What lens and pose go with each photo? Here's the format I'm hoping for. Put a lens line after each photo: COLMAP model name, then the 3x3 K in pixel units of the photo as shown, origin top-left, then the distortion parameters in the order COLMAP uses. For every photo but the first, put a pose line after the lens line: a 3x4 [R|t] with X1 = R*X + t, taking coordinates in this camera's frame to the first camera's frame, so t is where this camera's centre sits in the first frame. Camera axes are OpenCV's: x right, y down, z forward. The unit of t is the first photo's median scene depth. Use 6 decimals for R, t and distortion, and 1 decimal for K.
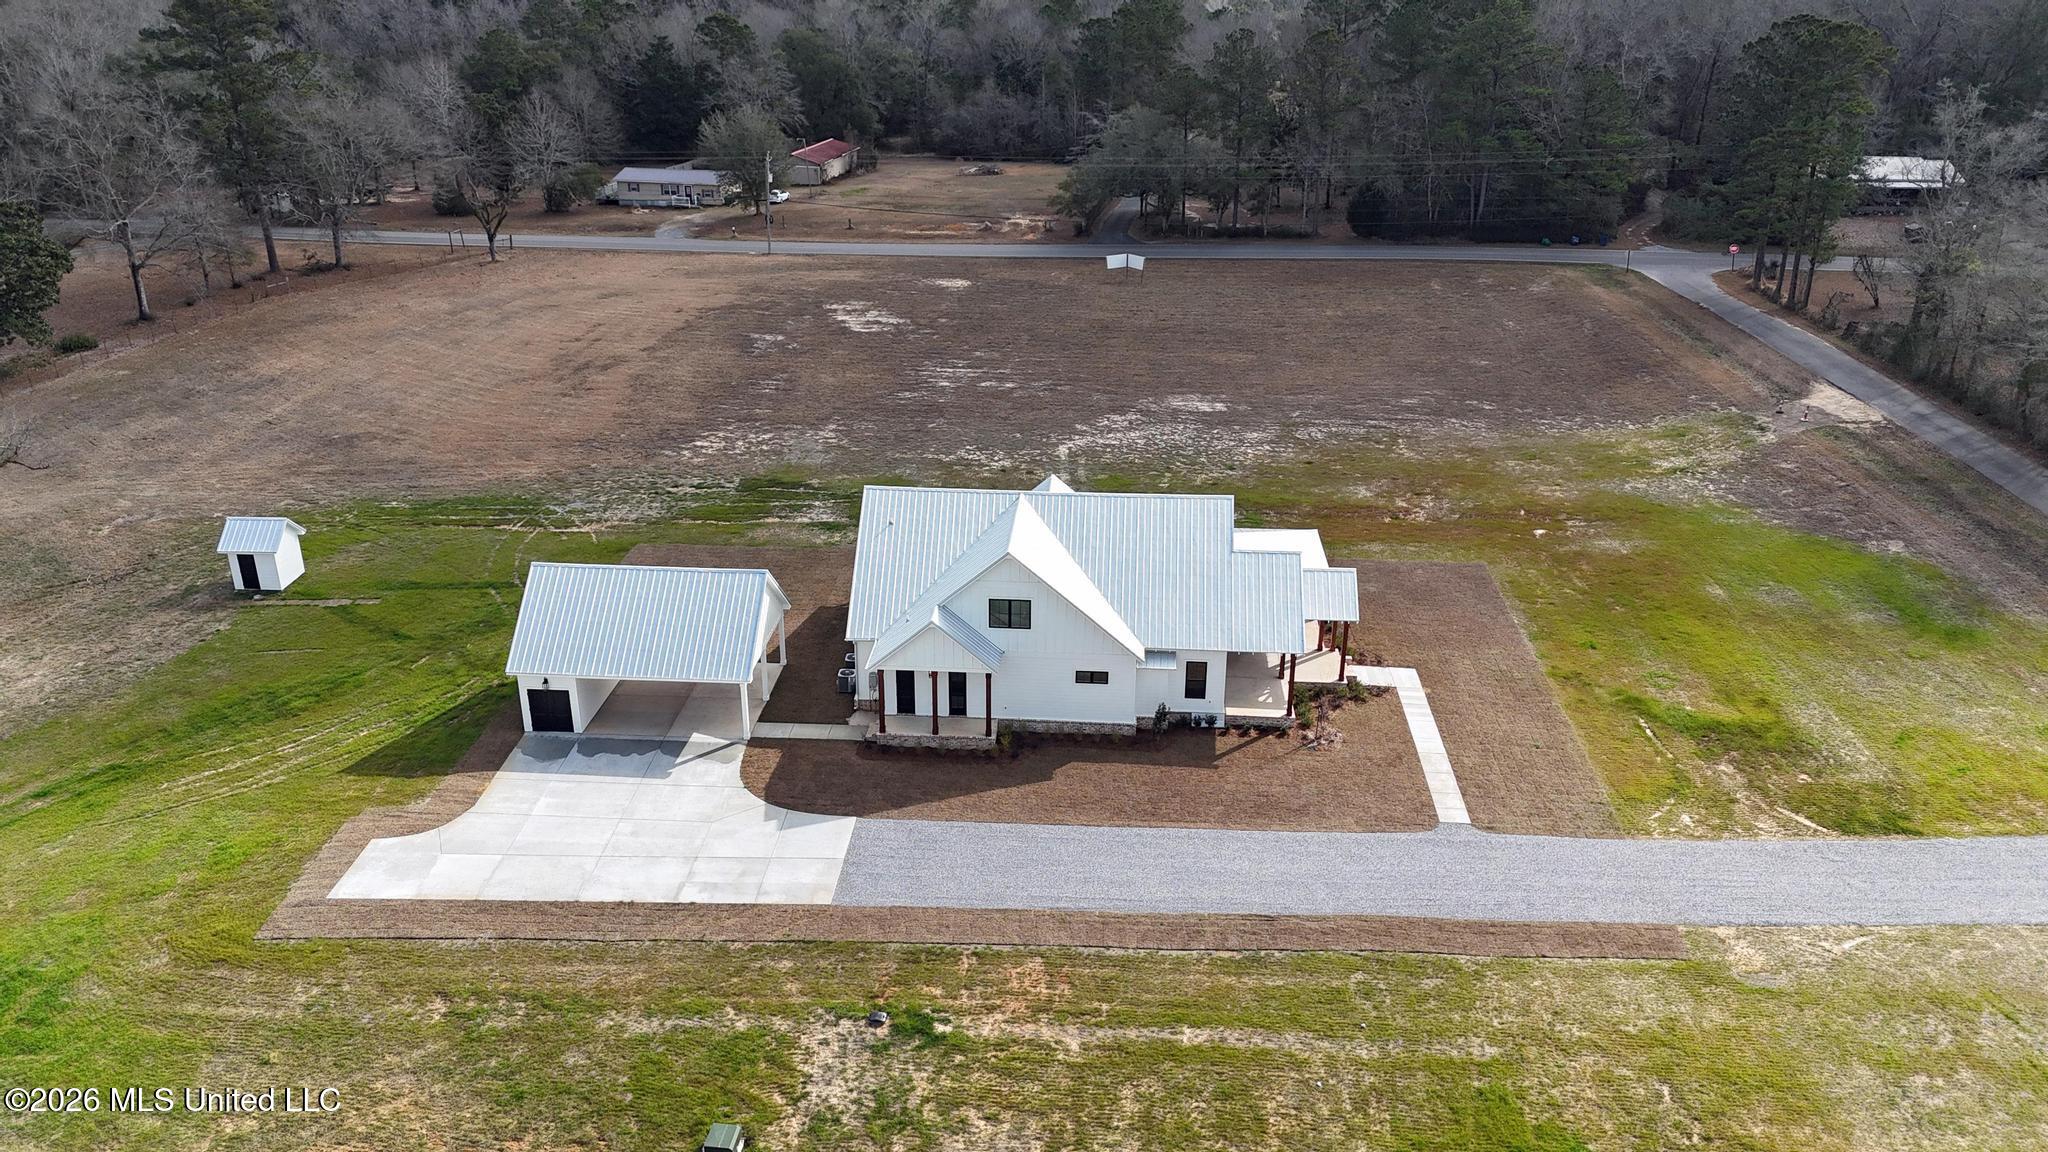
lens RADIAL K [[1495.7, 0, 1023.6], [0, 1495.7, 585.7], [0, 0, 1]] dist [0.079726, -0.070364]
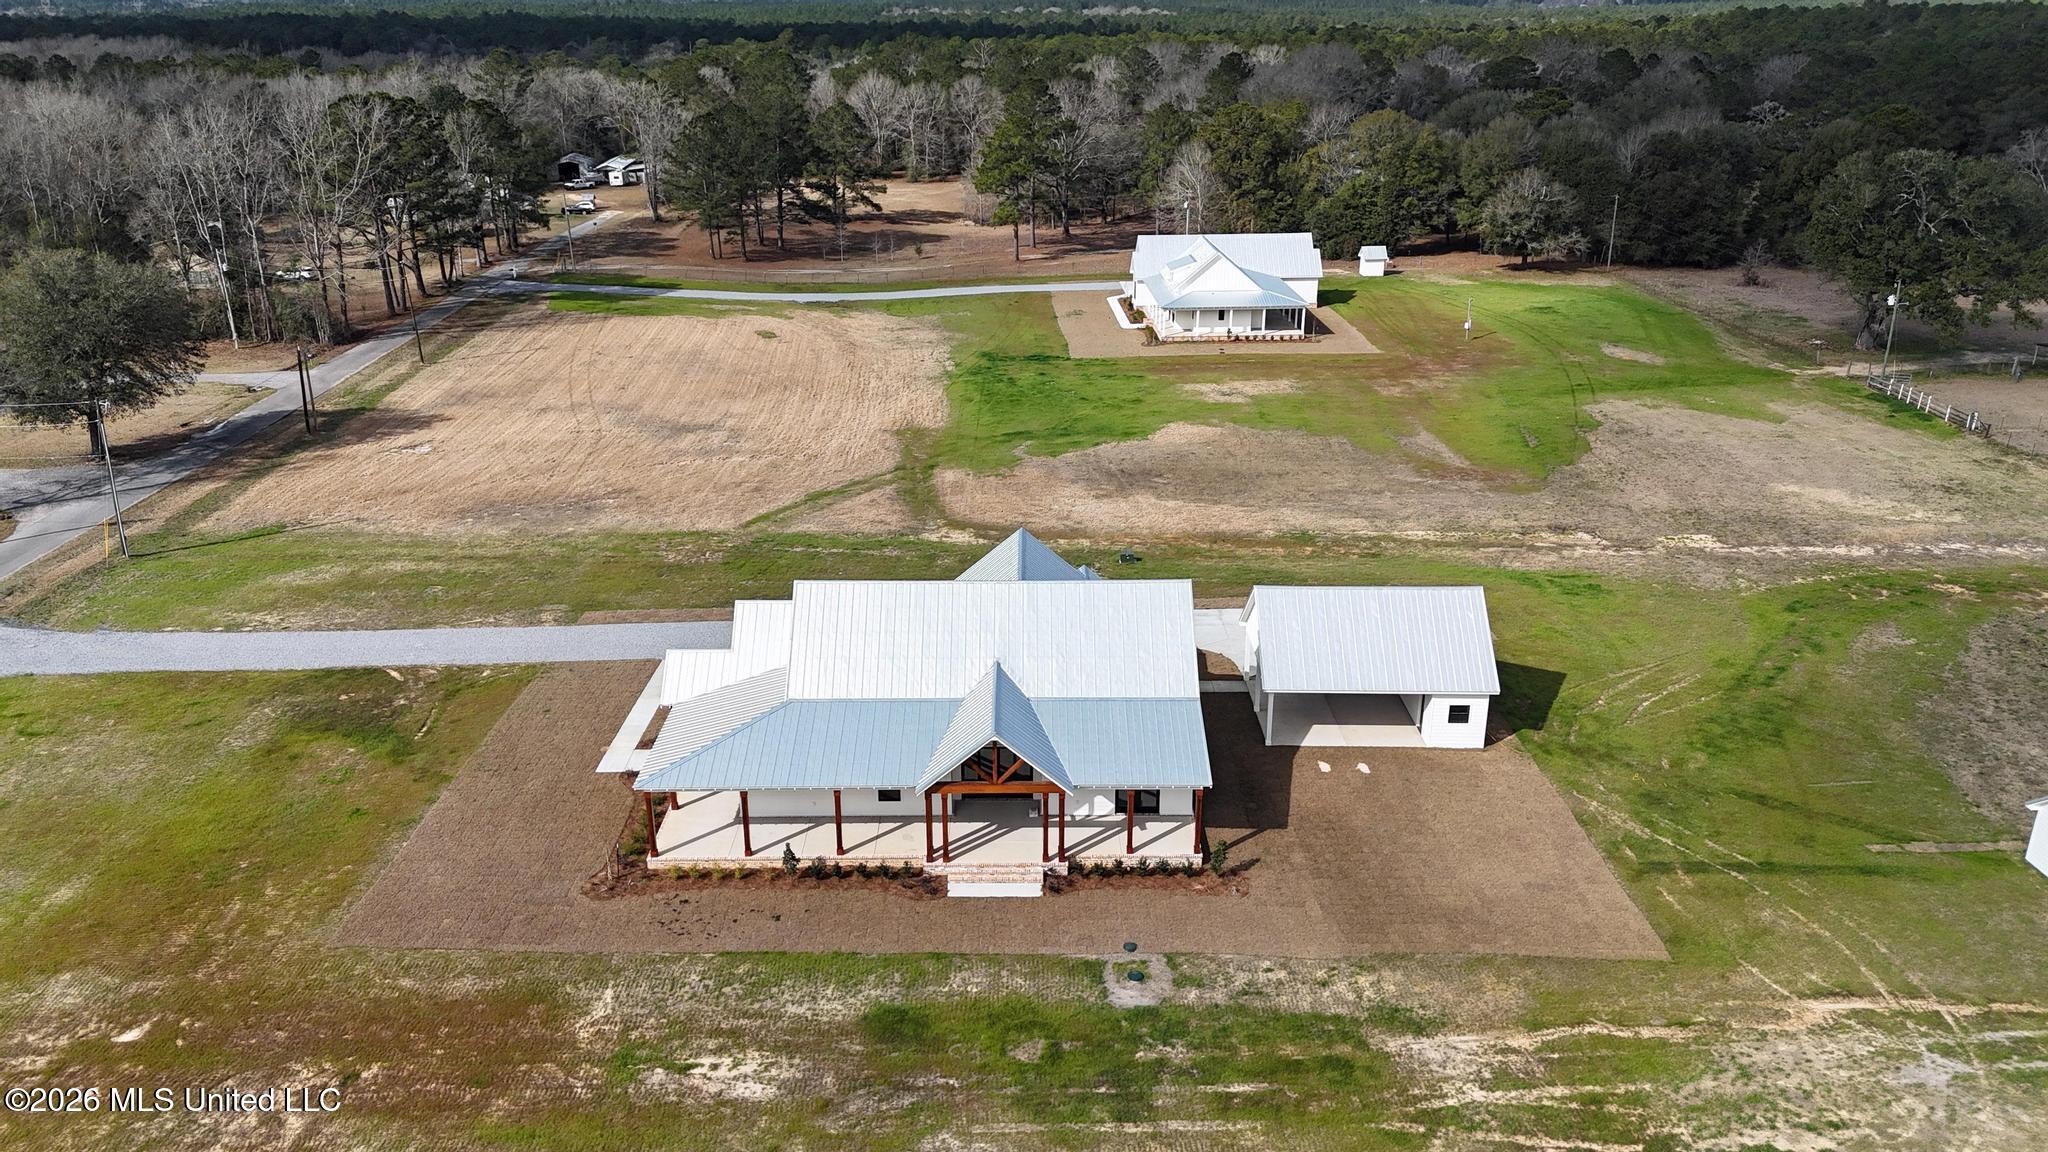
lens RADIAL K [[1495.7, 0, 1026.5], [0, 1495.7, 587.6], [0, 0, 1]] dist [0.079726, -0.070364]
pose [[-0.997433, 0.023299, -0.067712, 0.049510], [-0.031036, 0.711507, 0.701994, -0.605059], [0.064533, 0.702293, -0.708957, 1.409585]]
